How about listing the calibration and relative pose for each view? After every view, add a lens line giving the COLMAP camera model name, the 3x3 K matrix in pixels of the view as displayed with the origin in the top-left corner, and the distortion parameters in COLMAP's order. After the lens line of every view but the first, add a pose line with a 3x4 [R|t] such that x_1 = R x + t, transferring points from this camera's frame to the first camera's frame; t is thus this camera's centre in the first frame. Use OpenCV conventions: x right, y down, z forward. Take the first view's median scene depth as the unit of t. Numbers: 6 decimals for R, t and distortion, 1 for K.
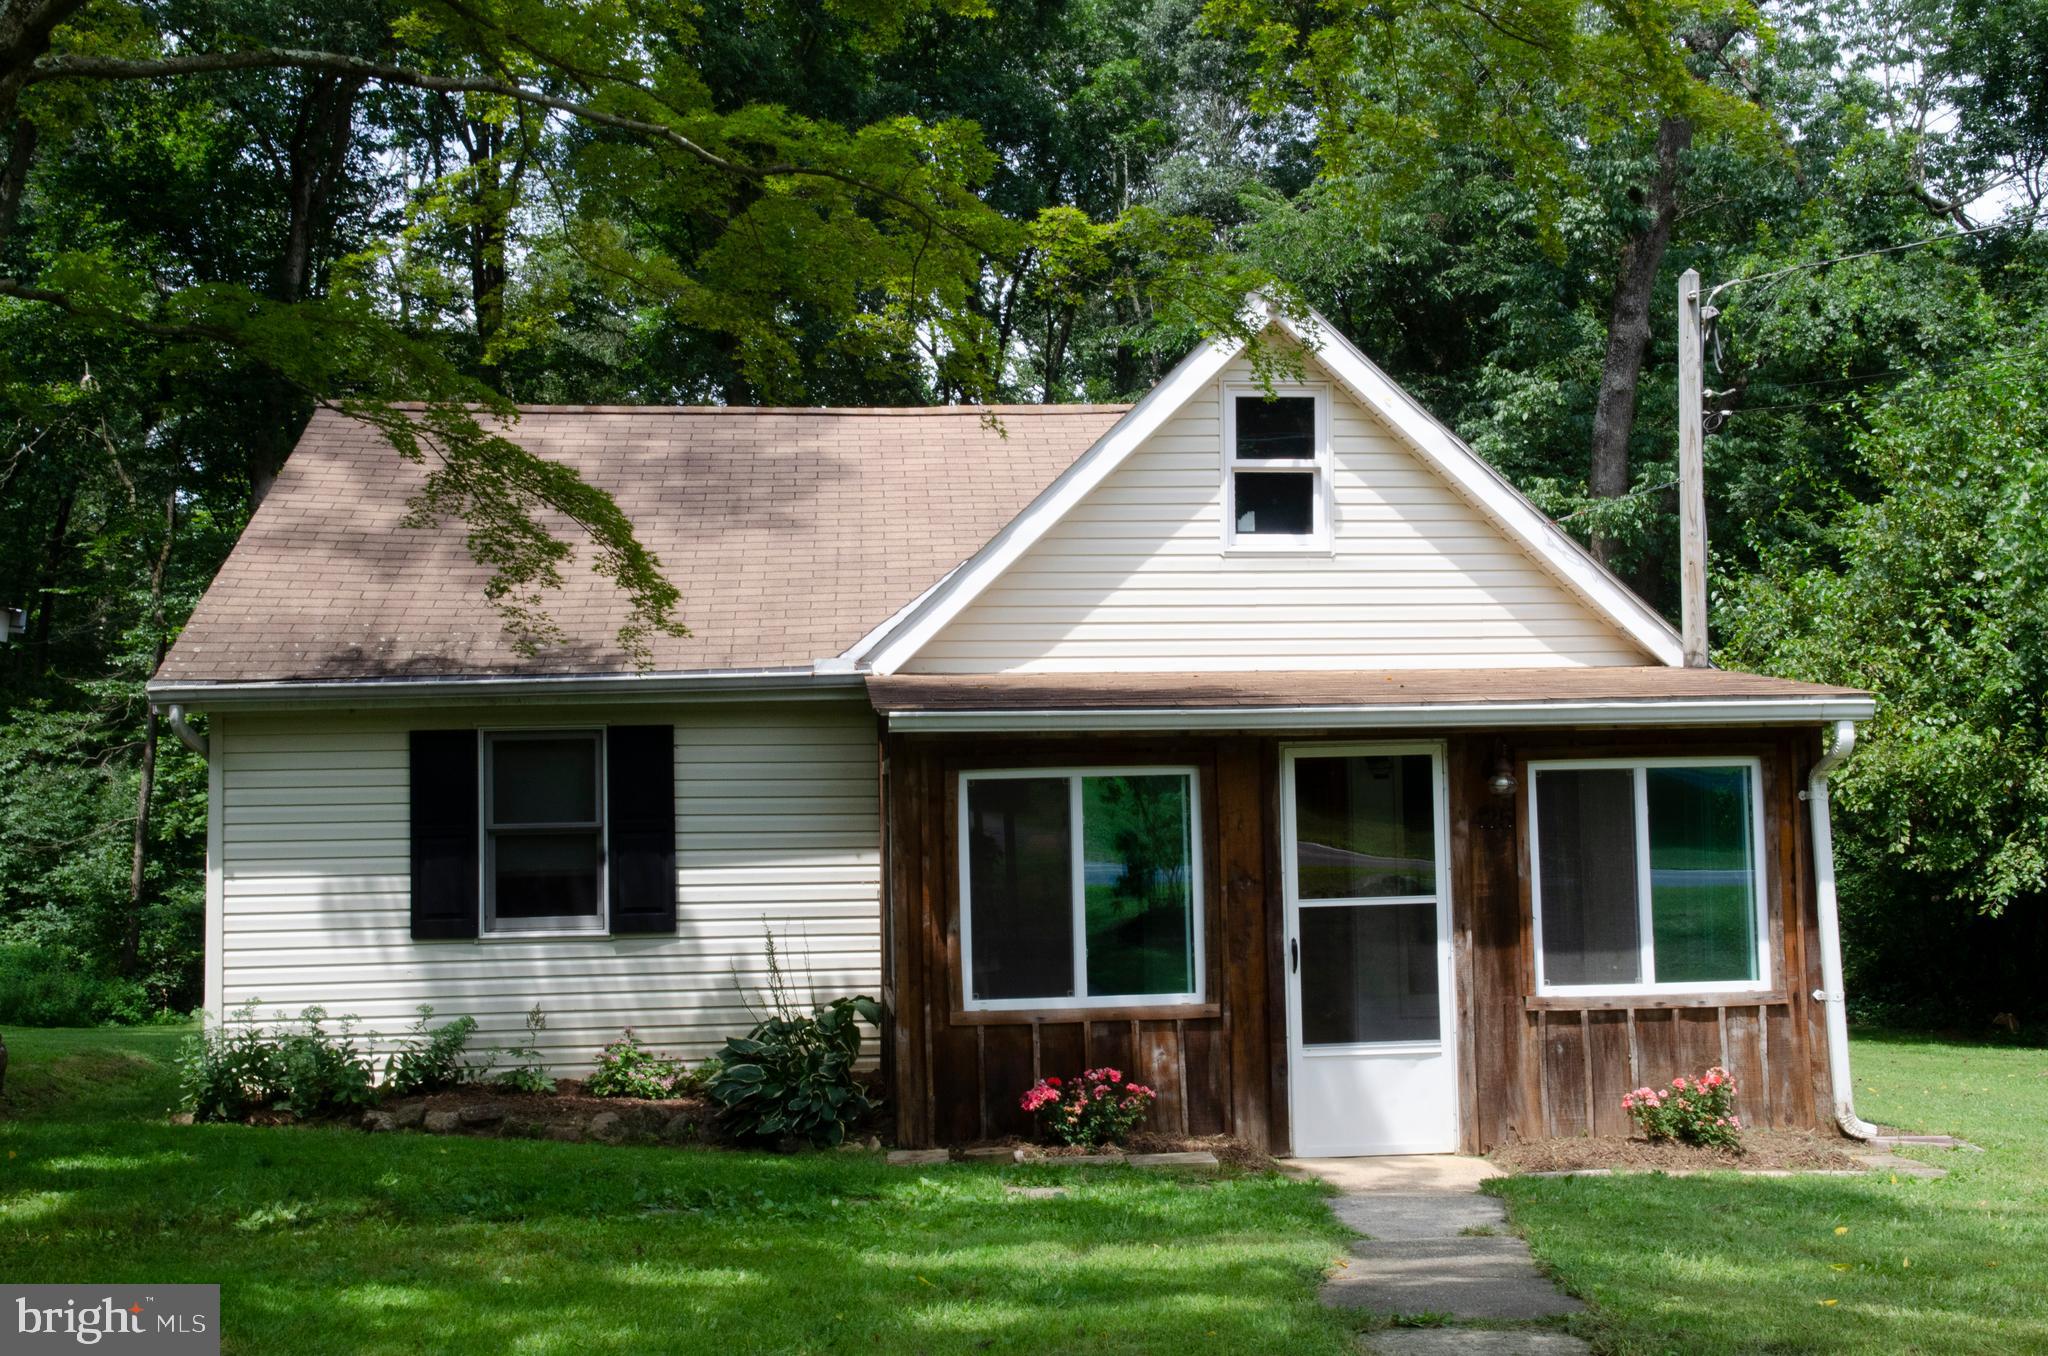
lens RADIAL K [[2357.1, 0, 1028.5], [0, 2357.1, 678.5], [0, 0, 1]] dist [0.015183, 0.000000]
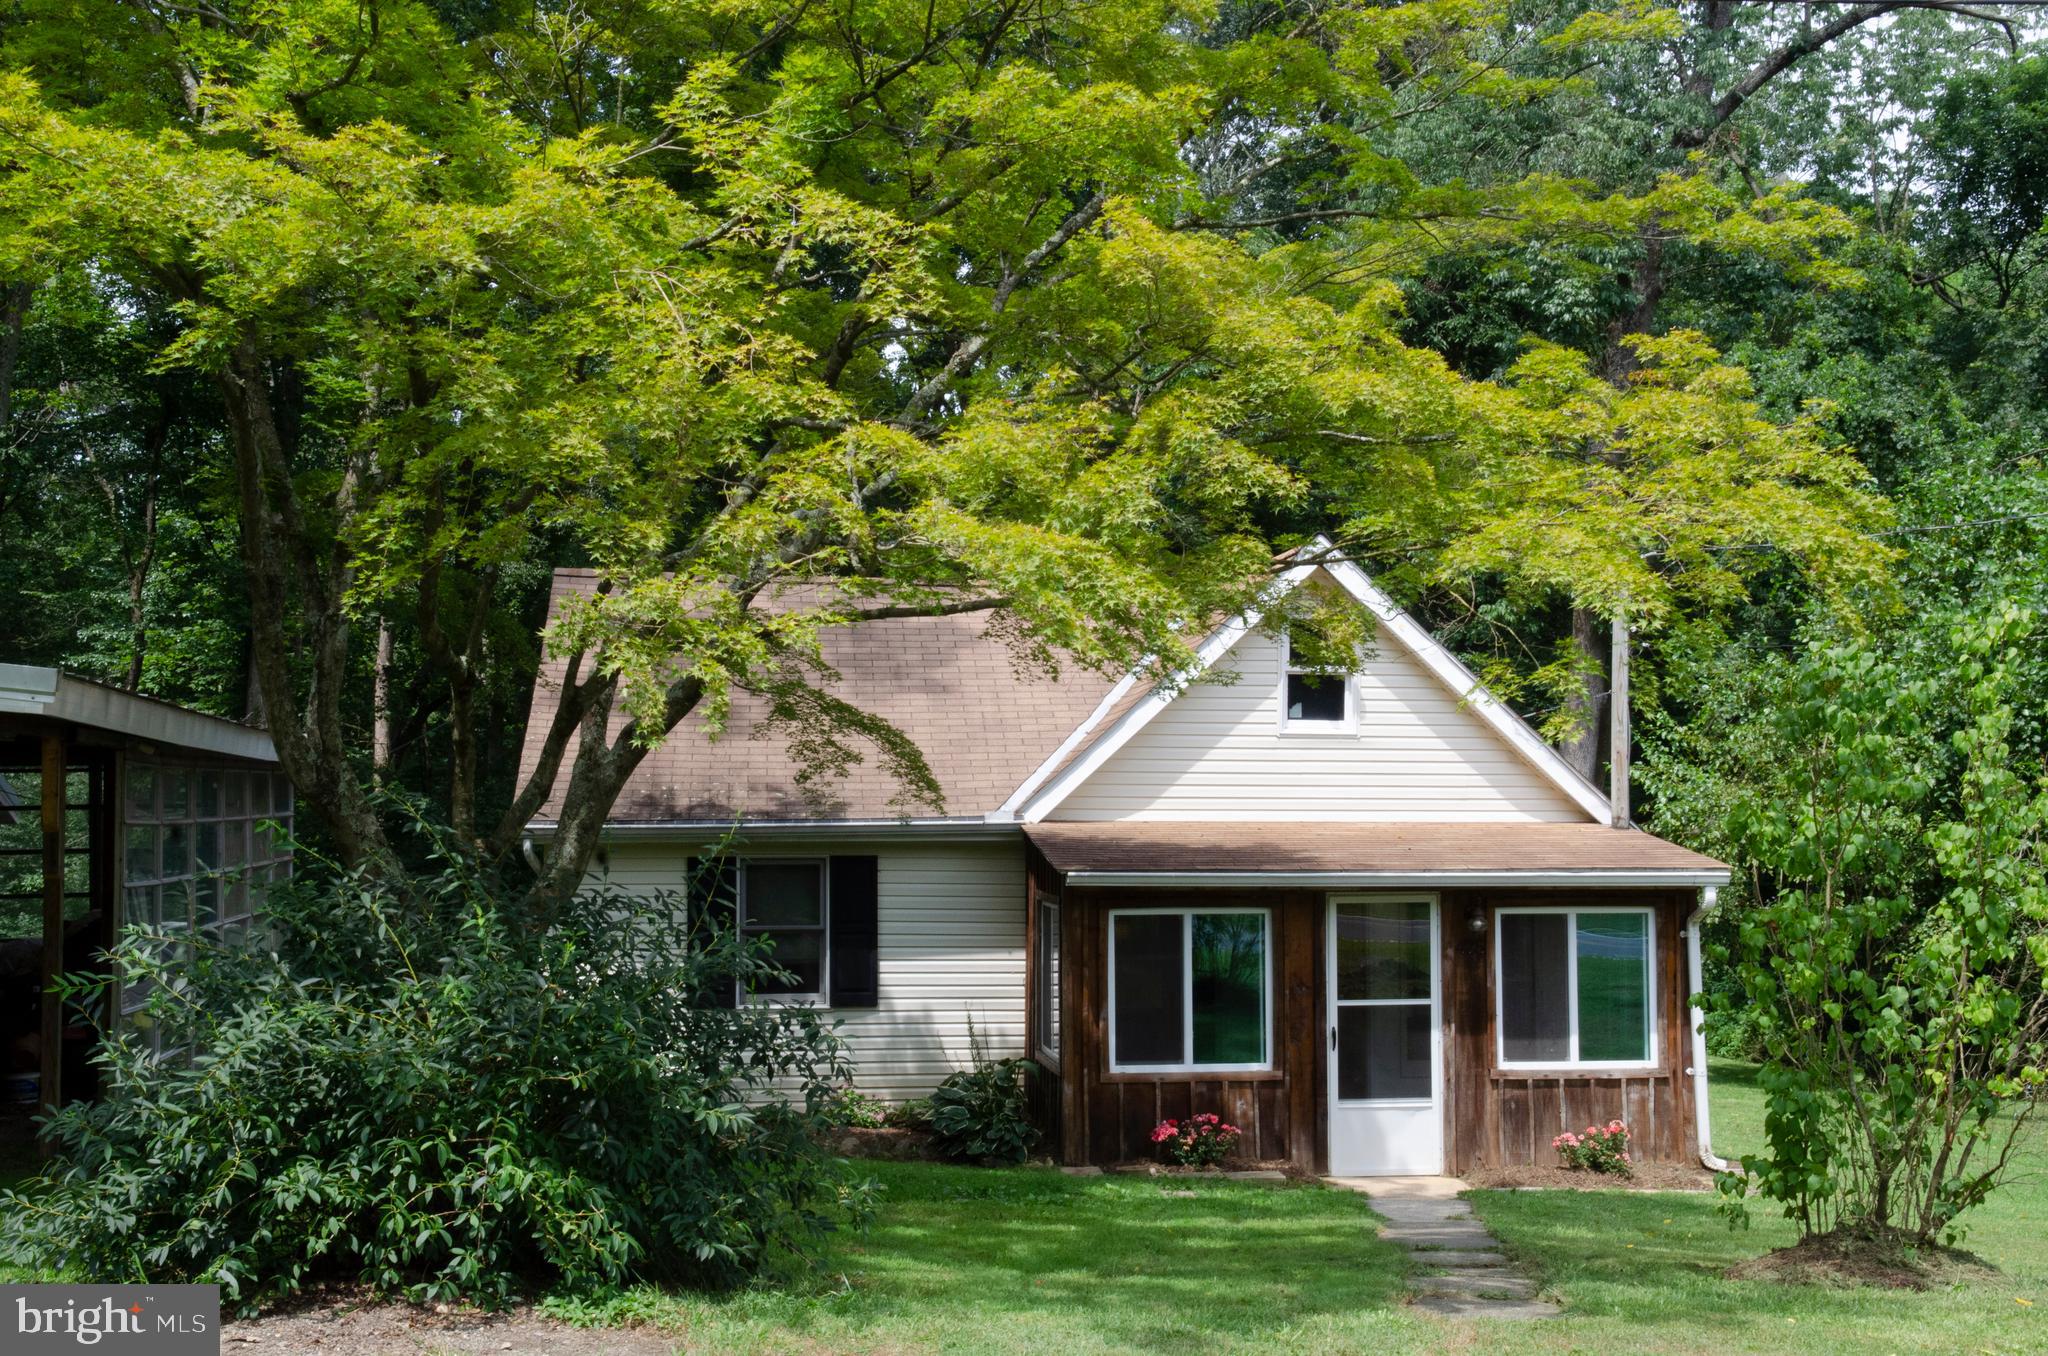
lens RADIAL K [[2614.2, 0, 1018.8], [0, 2614.2, 678.9], [0, 0, 1]] dist [0.027600, 0.000000]
pose [[0.999614, 0.019807, 0.019460, -0.117701], [-0.019985, 0.999760, 0.008998, -0.115493], [-0.019277, -0.009383, 0.999770, -0.613543]]
